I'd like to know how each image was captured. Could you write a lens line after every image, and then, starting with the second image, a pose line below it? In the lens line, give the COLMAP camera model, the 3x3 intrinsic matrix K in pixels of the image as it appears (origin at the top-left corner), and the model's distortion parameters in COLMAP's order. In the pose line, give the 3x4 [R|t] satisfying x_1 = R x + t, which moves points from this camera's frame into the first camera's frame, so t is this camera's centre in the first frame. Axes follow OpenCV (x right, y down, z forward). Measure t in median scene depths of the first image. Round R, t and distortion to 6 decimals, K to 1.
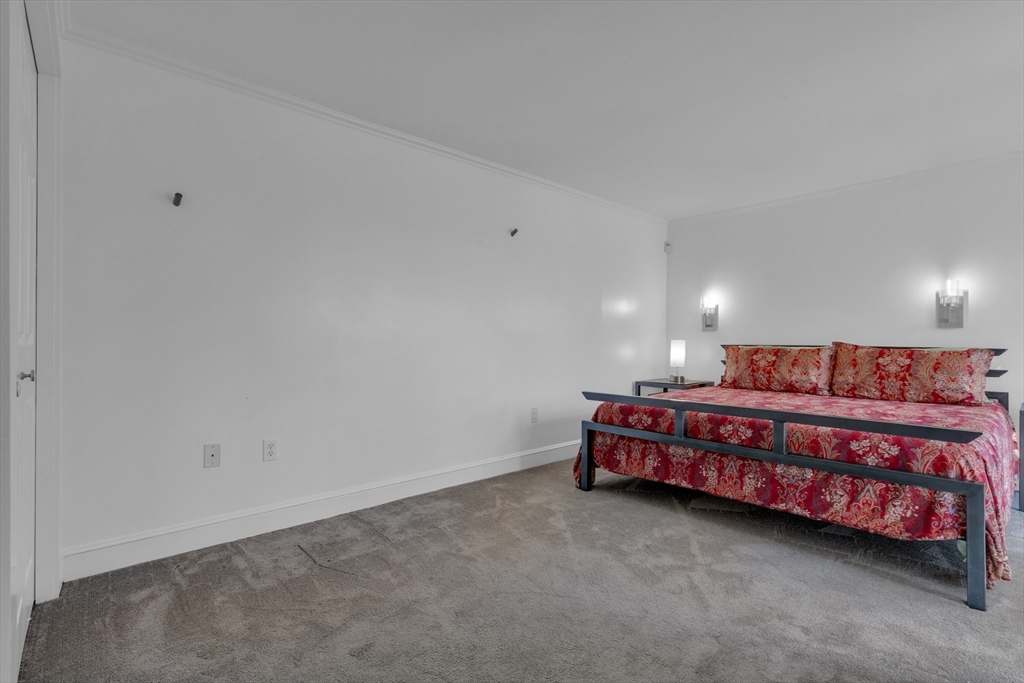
lens RADIAL K [[457.6, 0, 500.9], [0, 457.6, 332.1], [0, 0, 1]] dist [0.000401, 0.000666]
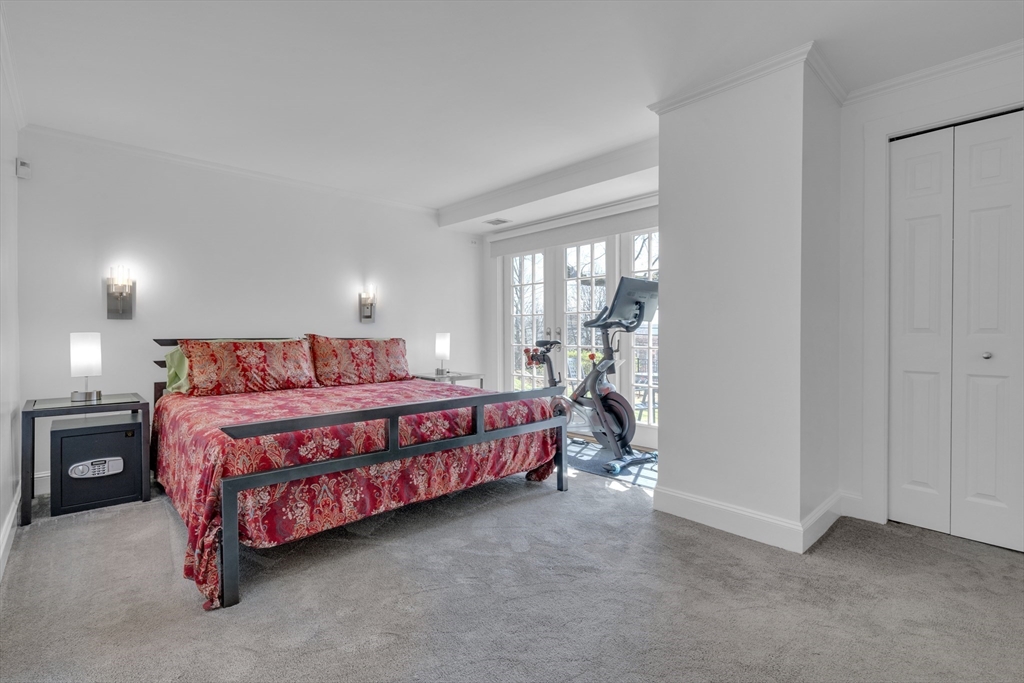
lens RADIAL K [[479.9, 0, 512.0], [0, 479.9, 341.5], [0, 0, 1]] dist [-0.024064, 0.000158]
pose [[-0.022946, -0.017927, 0.999576, -0.351246], [-0.013572, 0.999753, 0.017618, 0.014615], [-0.999645, -0.013162, -0.023183, 0.621020]]
